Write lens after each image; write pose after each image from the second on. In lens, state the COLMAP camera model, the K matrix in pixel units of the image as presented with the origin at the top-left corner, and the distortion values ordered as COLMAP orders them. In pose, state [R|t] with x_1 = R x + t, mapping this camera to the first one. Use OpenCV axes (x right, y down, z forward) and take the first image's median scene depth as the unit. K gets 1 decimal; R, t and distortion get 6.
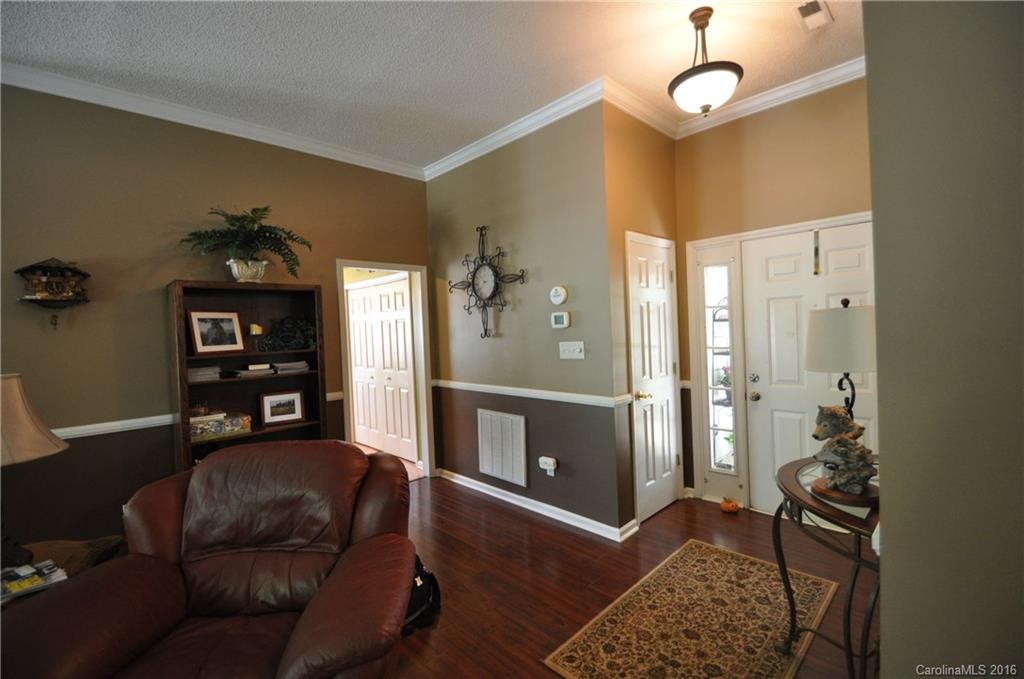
lens RADIAL K [[445.1, 0, 505.8], [0, 445.1, 333.3], [0, 0, 1]] dist [0.010168, -0.014403]
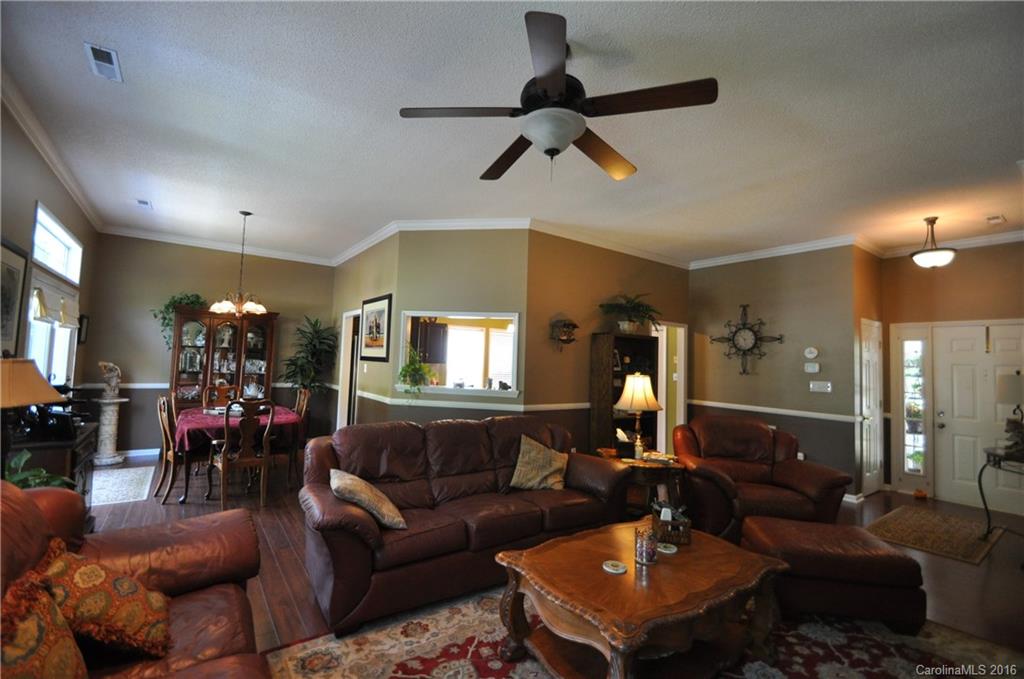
lens RADIAL K [[445.1, 0, 505.6], [0, 445.1, 333.7], [0, 0, 1]] dist [0.010168, -0.014403]
pose [[0.986563, 0.066172, -0.149384, -0.711851], [-0.077062, 0.994682, -0.068326, 0.042376], [0.144068, 0.078920, 0.986416, -0.755893]]
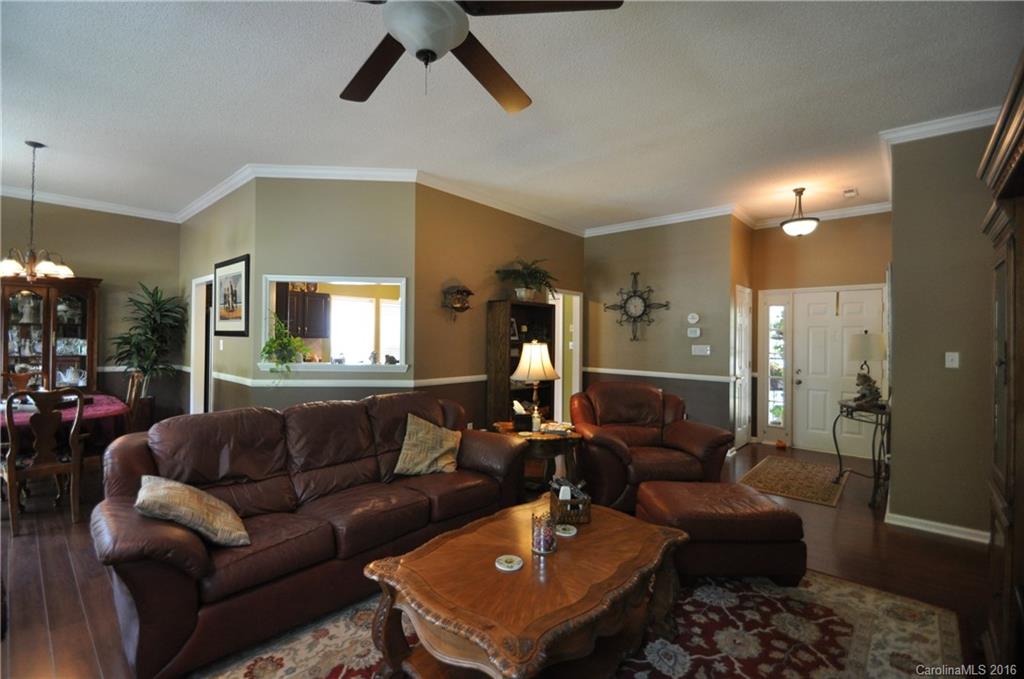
lens RADIAL K [[445.1, 0, 505.4], [0, 445.1, 333.7], [0, 0, 1]] dist [0.010168, -0.014403]
pose [[0.995873, 0.052371, 0.074119, -0.691529], [-0.050648, 0.998405, -0.024937, 0.052101], [-0.075307, 0.021080, 0.996938, -0.634111]]
